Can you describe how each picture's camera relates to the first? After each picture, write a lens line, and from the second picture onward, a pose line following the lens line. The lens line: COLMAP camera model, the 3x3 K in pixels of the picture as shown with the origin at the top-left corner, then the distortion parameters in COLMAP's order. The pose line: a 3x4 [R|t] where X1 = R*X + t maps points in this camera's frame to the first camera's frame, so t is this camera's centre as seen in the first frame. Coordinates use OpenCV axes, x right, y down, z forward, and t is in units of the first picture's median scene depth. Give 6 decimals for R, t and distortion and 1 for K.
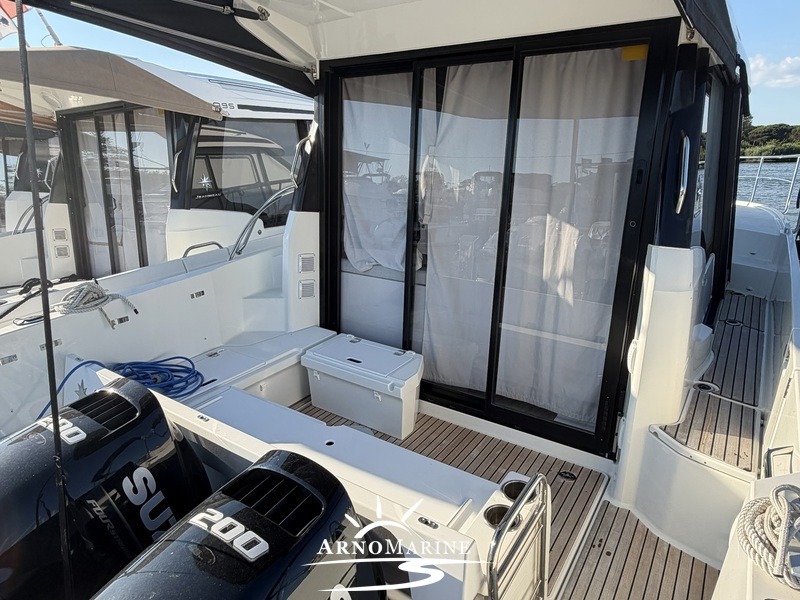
lens RADIAL K [[507.2, 0, 400.0], [0, 507.2, 300.0], [0, 0, 1]] dist [0.003980, 0.002460]
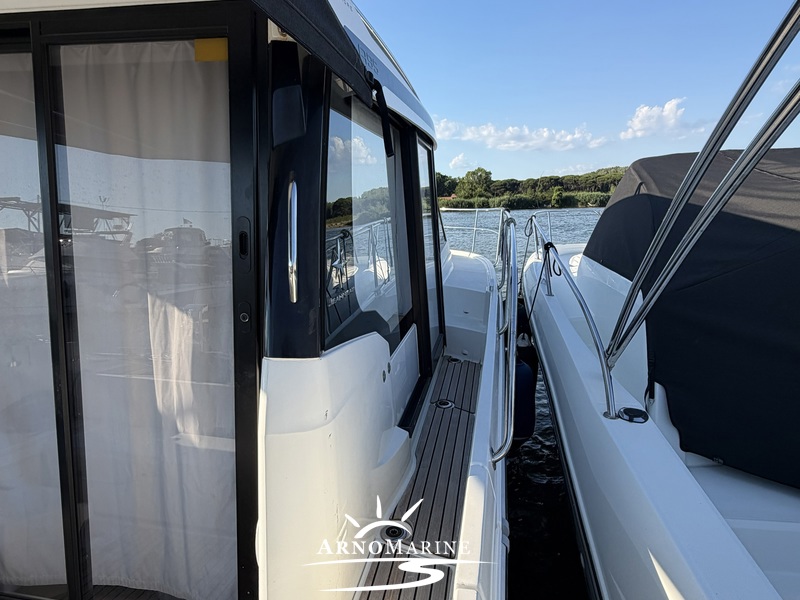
lens RADIAL K [[499.1, 0, 400.0], [0, 499.1, 300.0], [0, 0, 1]] dist [0.039348, 0.000467]
pose [[0.921163, -0.073803, 0.382116, 0.323522], [0.106961, 0.992054, -0.066243, -0.087330], [-0.374191, 0.101892, 0.921737, 0.285737]]
